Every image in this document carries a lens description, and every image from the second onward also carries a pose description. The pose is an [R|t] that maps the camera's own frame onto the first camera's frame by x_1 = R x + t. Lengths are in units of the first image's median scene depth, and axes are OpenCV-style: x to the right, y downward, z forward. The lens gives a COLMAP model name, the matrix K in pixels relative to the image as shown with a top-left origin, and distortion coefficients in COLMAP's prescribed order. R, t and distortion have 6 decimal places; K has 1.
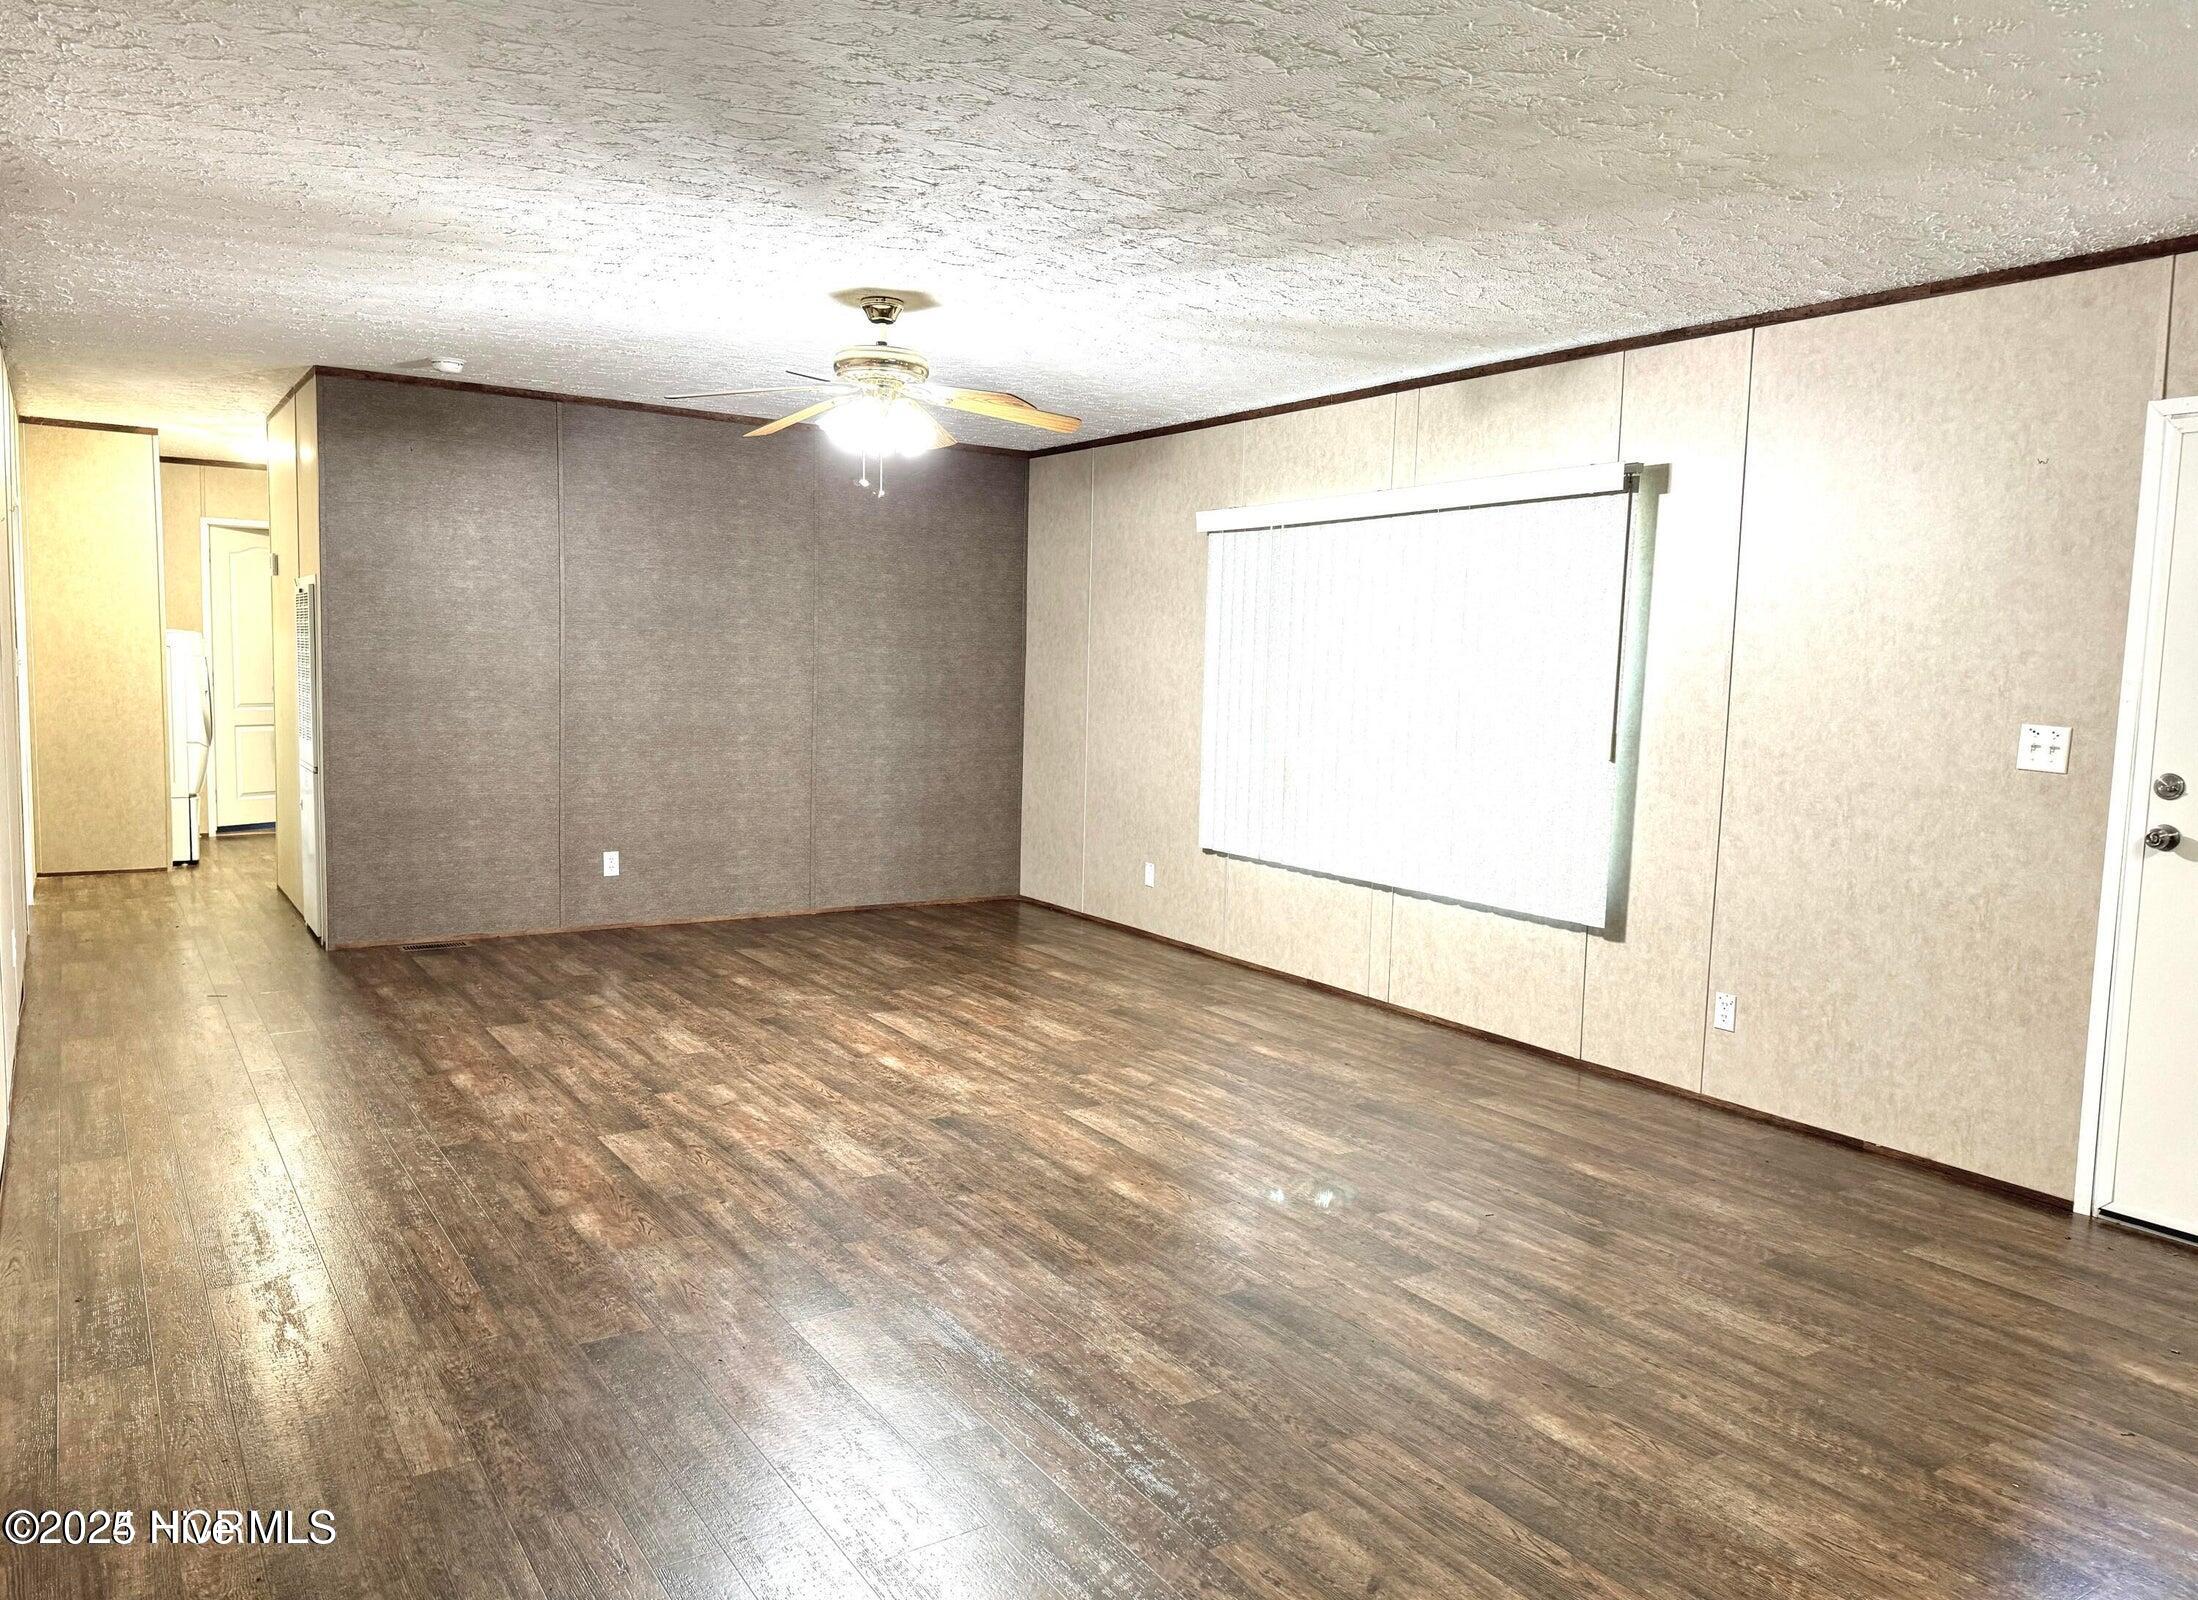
lens RADIAL K [[1509.0, 0, 1099.0], [0, 1509.0, 800.0], [0, 0, 1]] dist [0.107323, -0.000571]
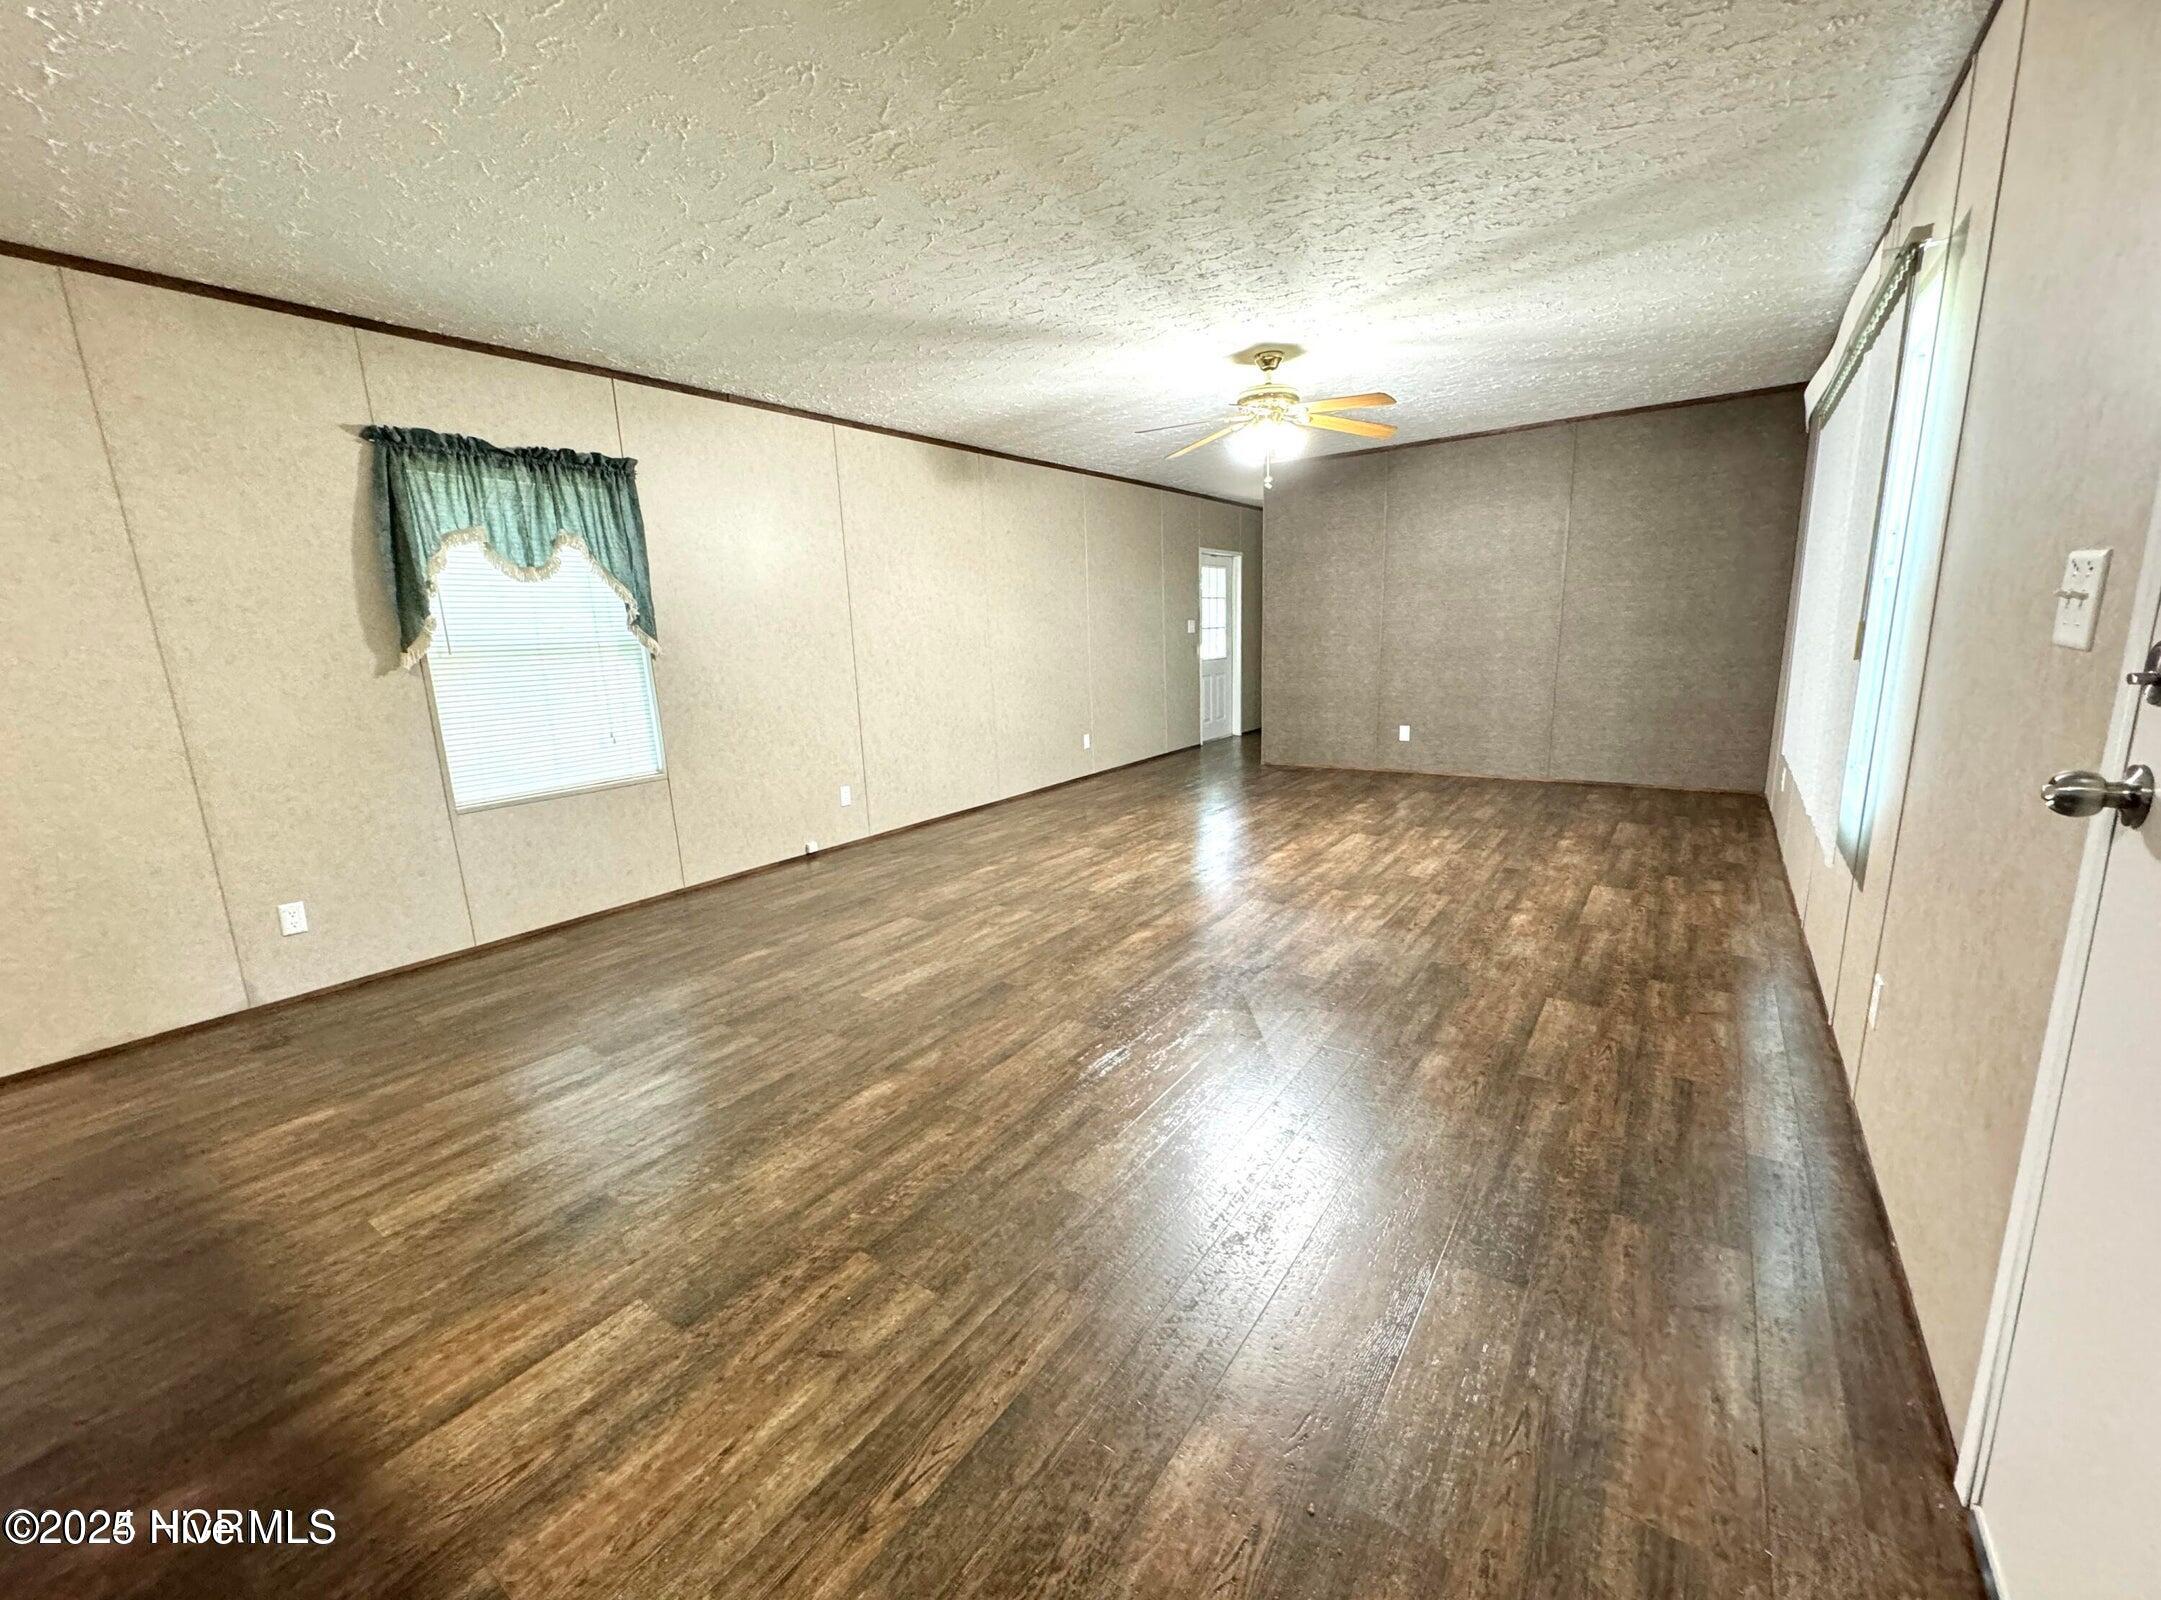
lens RADIAL K [[859.7, 0, 1080.5], [0, 859.7, 800.0], [0, 0, 1]] dist [-0.004295, -0.000532]
pose [[0.358646, 0.137670, -0.923266, 0.637198], [-0.038551, 0.990405, 0.132706, 0.005343], [0.932677, -0.012001, 0.360512, 0.515543]]
